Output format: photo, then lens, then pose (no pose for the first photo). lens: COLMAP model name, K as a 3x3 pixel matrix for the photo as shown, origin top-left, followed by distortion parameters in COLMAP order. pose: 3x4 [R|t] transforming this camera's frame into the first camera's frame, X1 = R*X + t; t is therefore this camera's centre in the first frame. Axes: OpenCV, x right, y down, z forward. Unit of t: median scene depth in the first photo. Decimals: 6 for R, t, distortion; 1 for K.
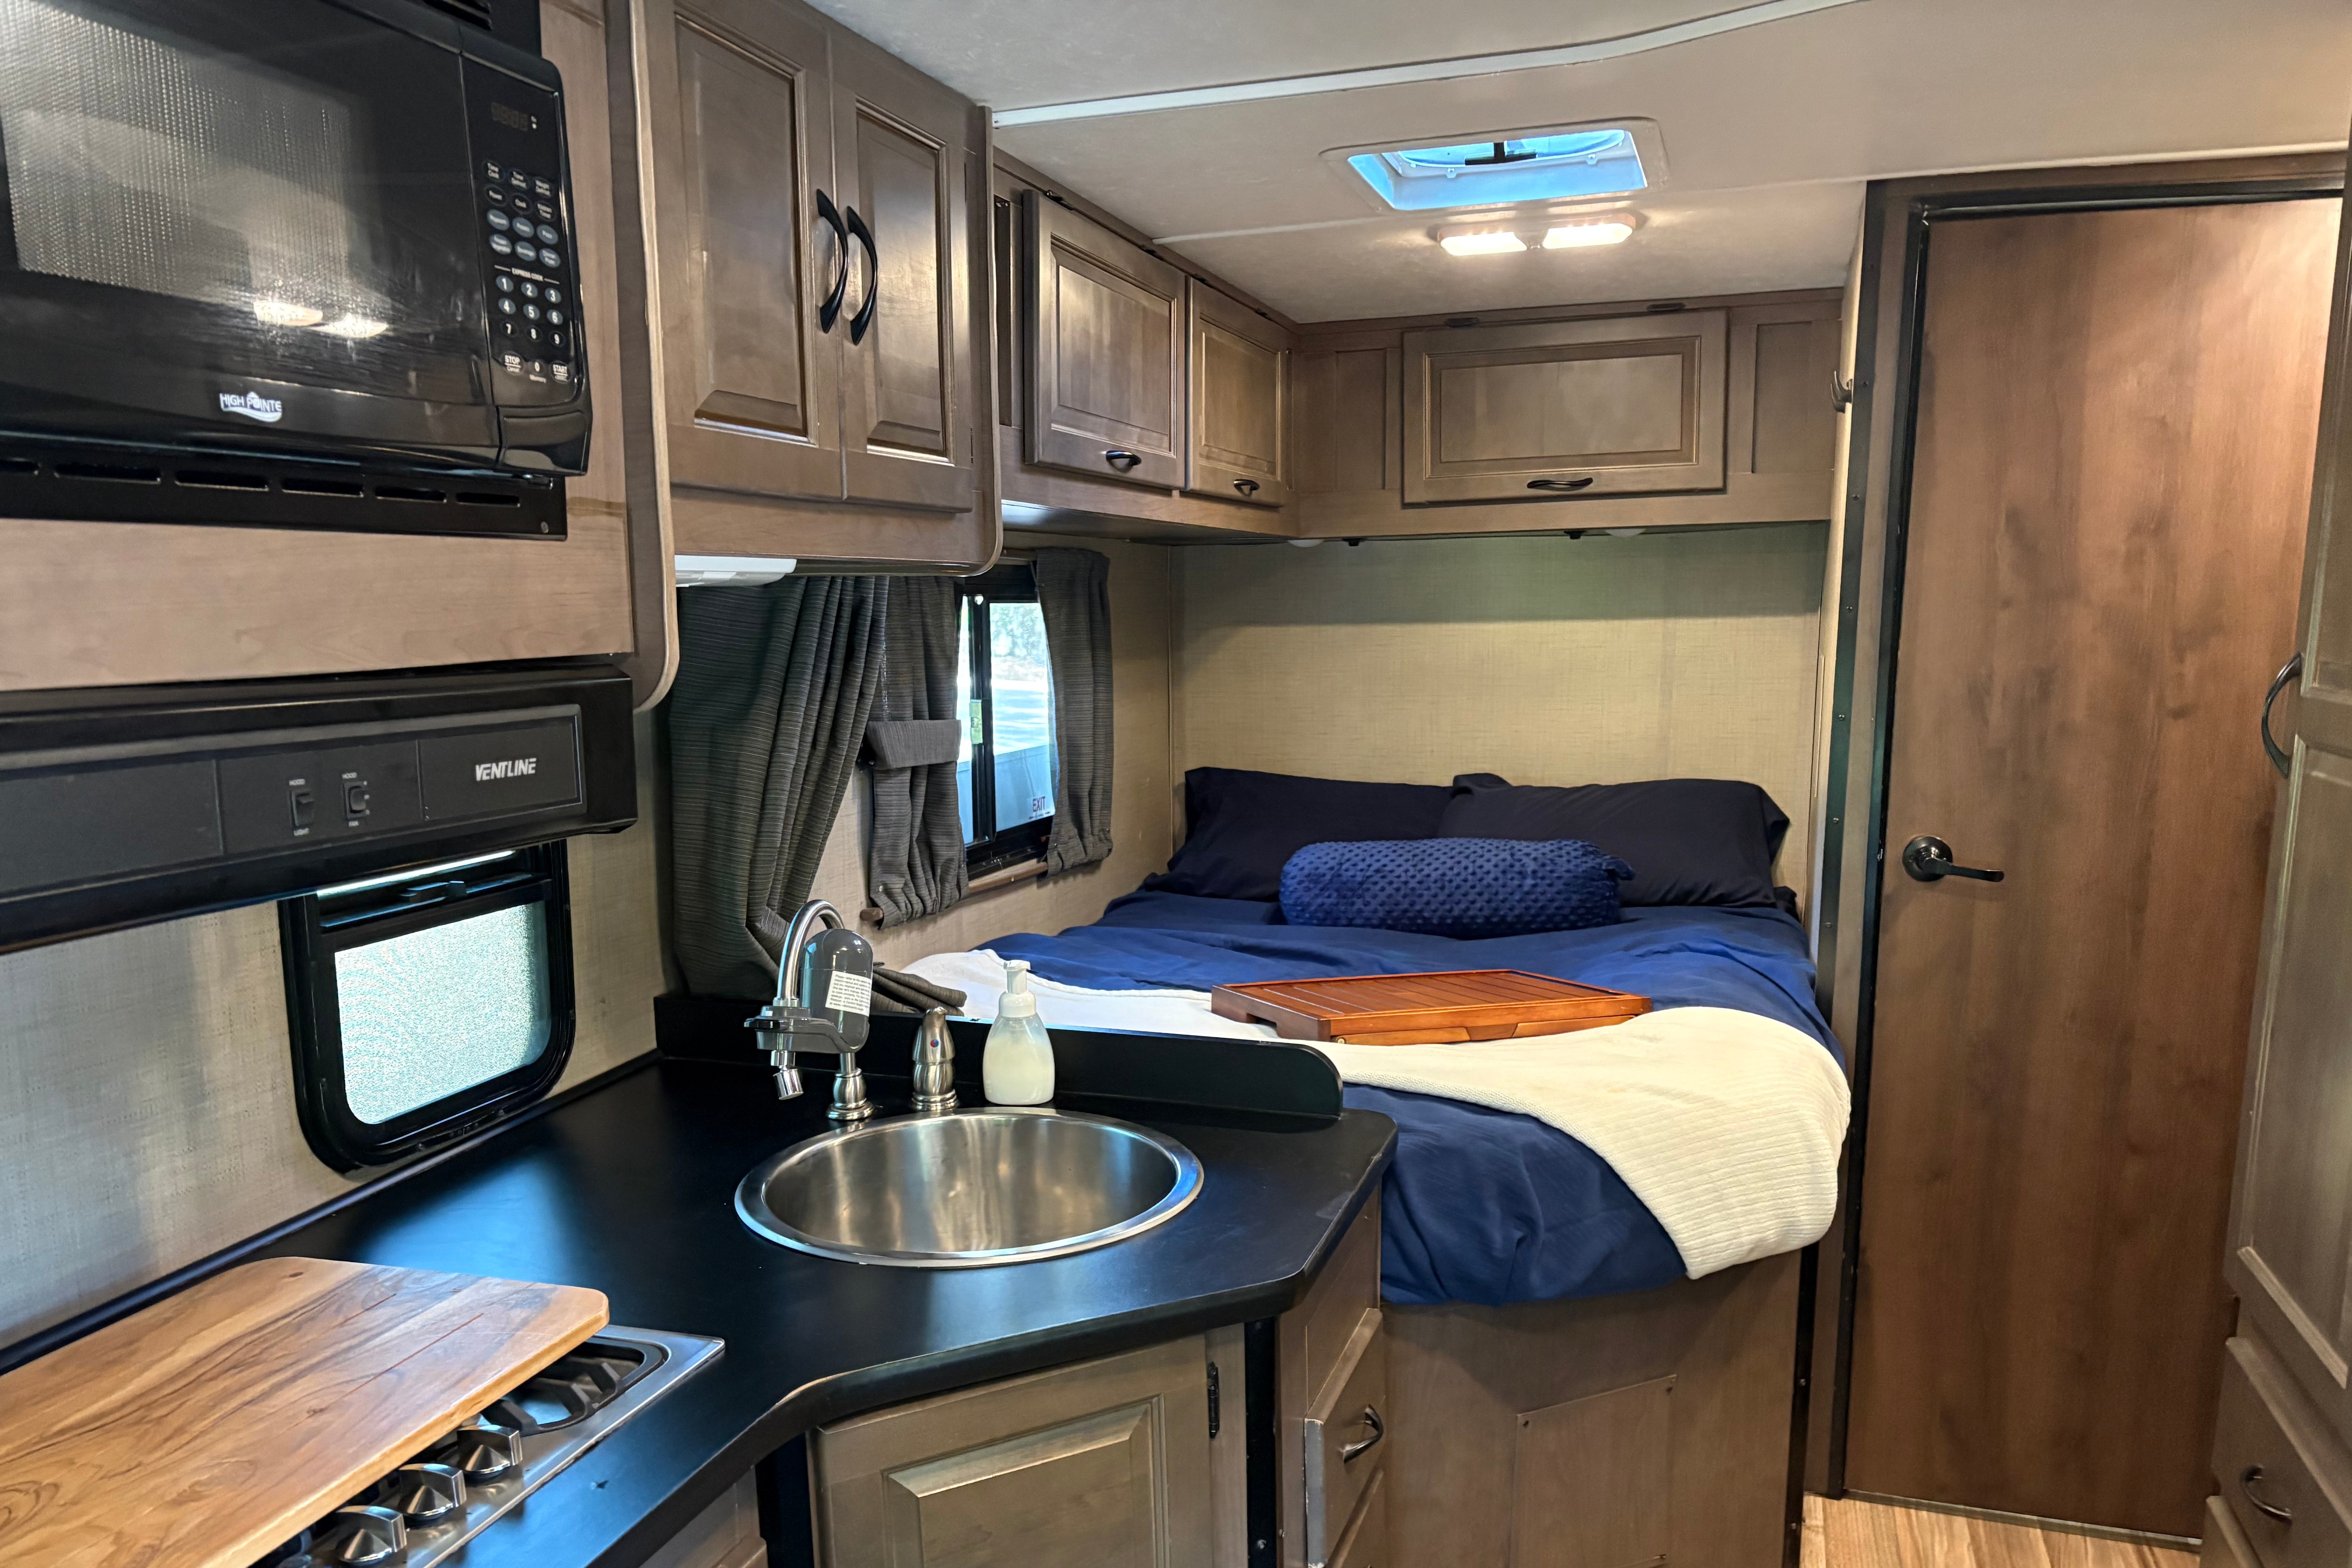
lens RADIAL K [[1755.6, 0, 1180.7], [0, 1755.6, 897.4], [0, 0, 1]] dist [0.008667, -0.007278]
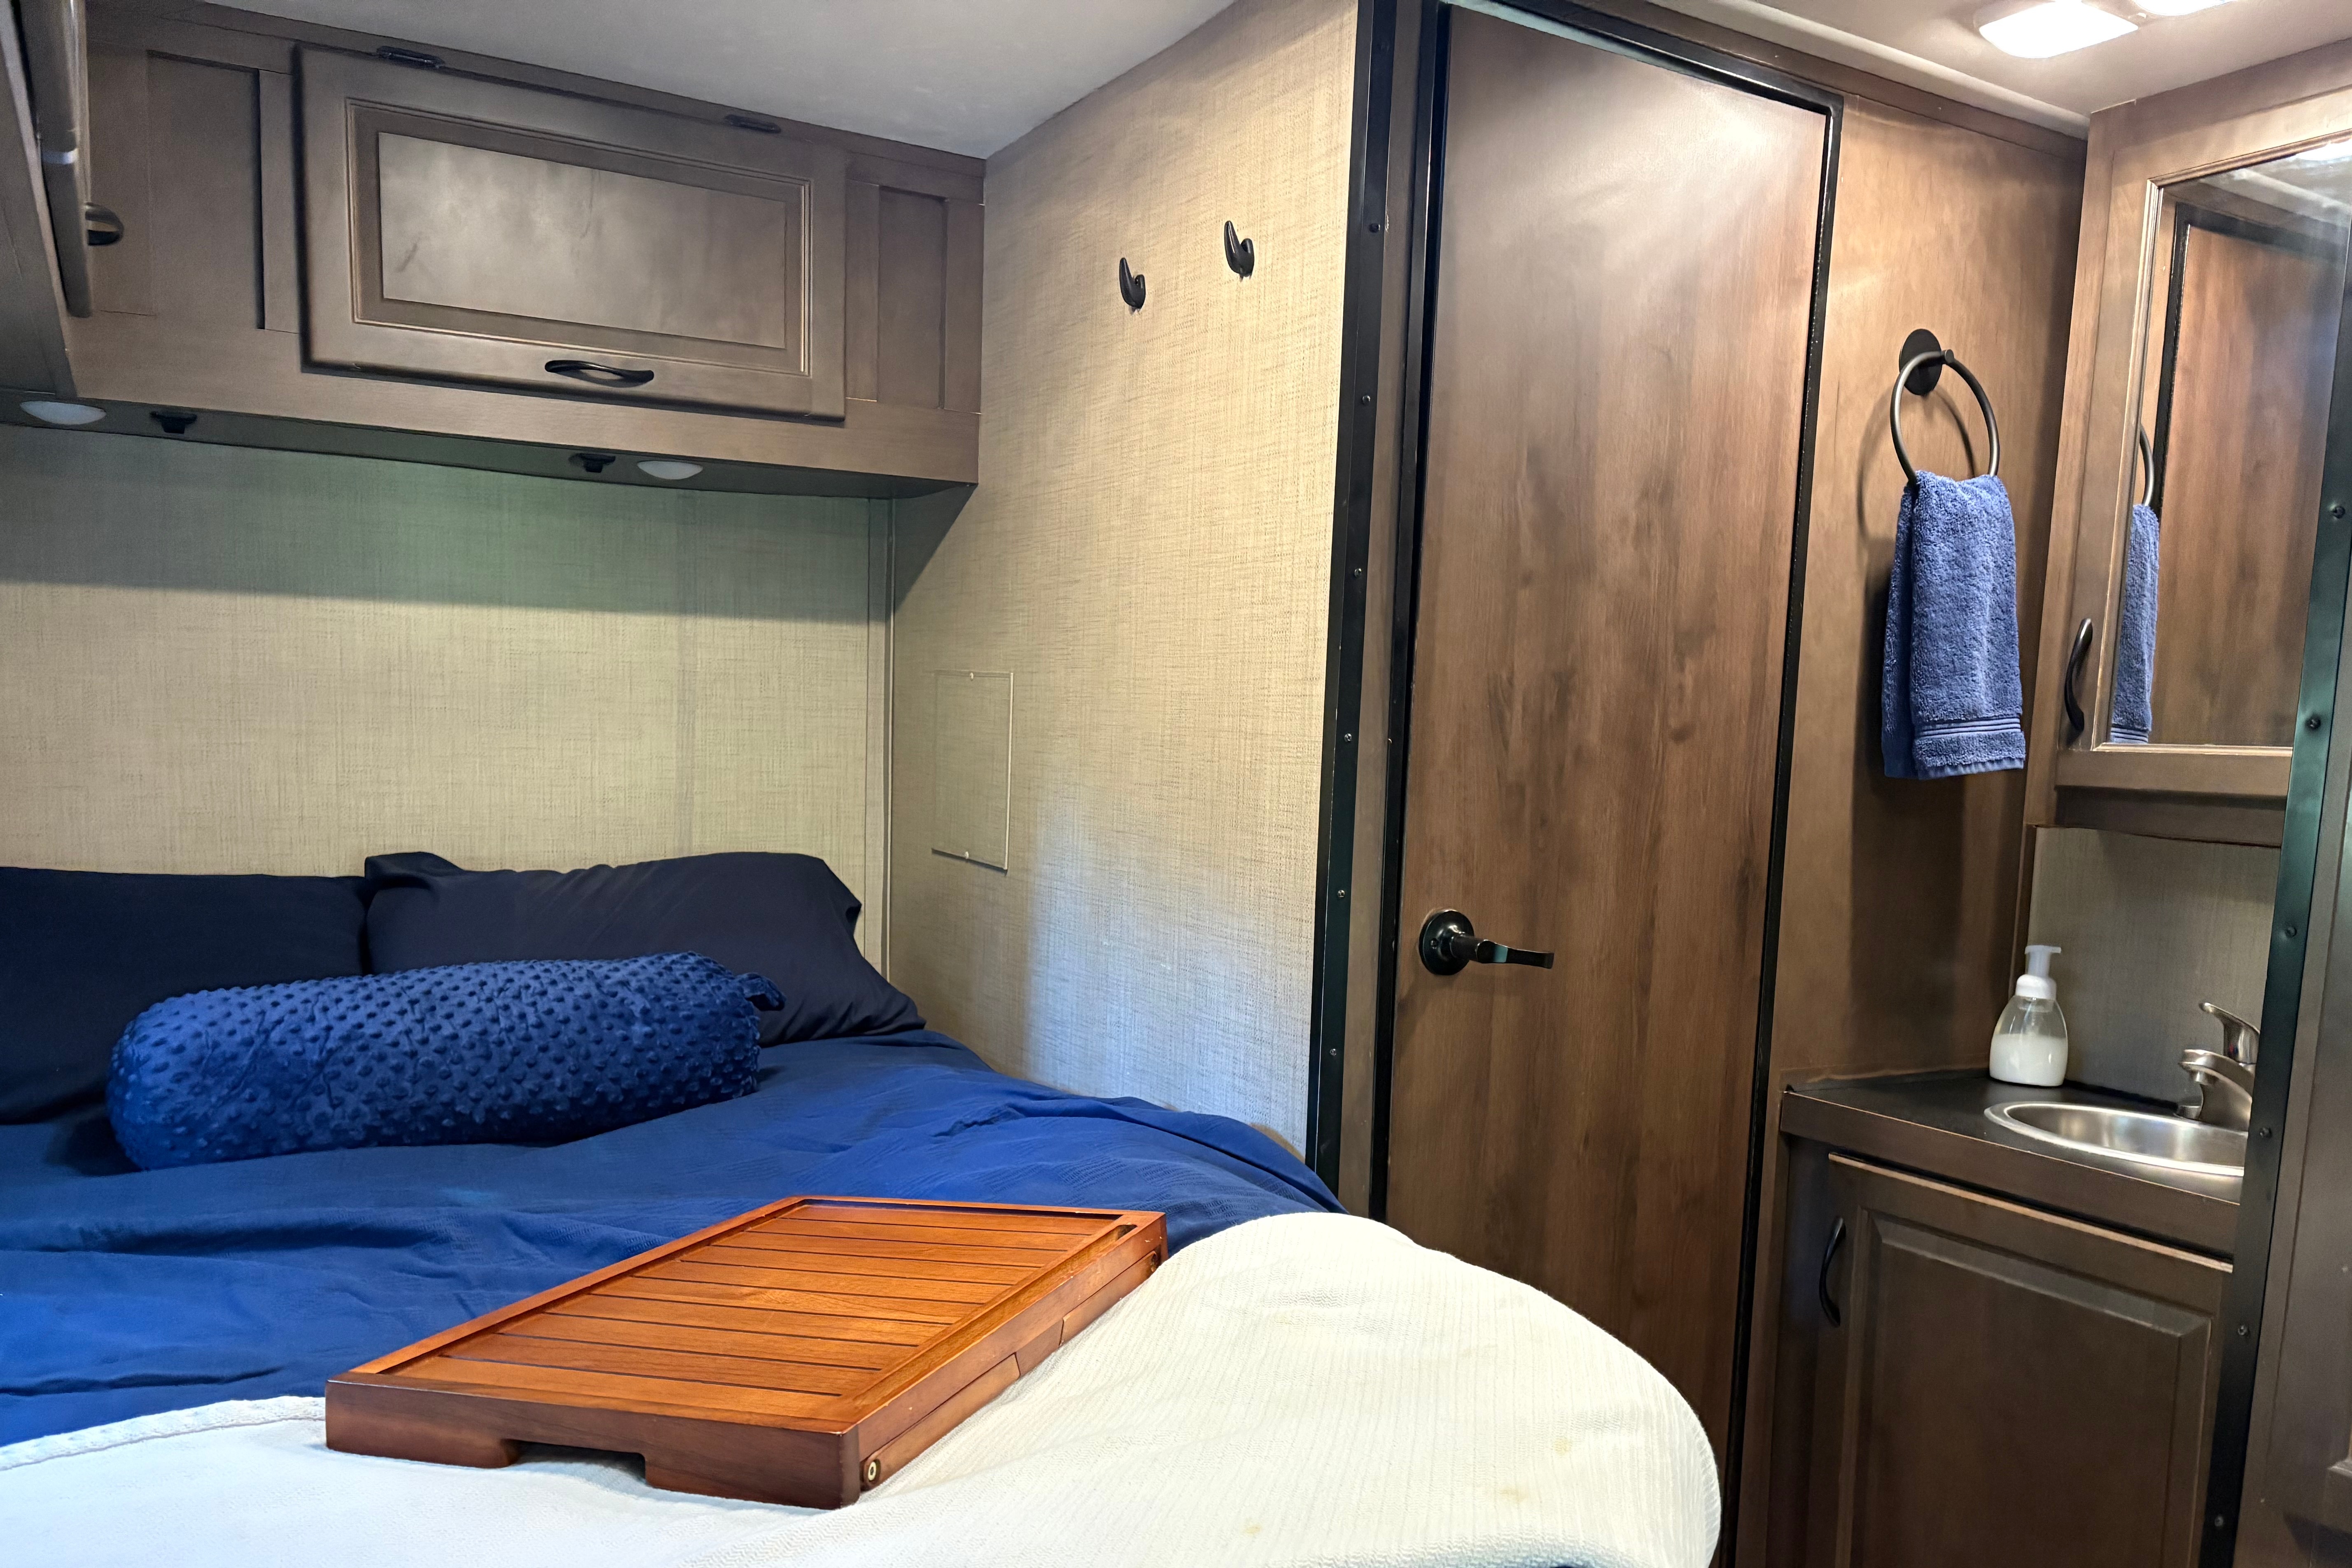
lens RADIAL K [[1755.6, 0, 1180.7], [0, 1755.6, 897.4], [0, 0, 1]] dist [0.008667, -0.007278]
pose [[0.658201, -0.045491, 0.751467, -0.189744], [0.084280, 0.996351, -0.013505, -0.046513], [-0.748110, 0.072223, 0.659633, 0.742034]]
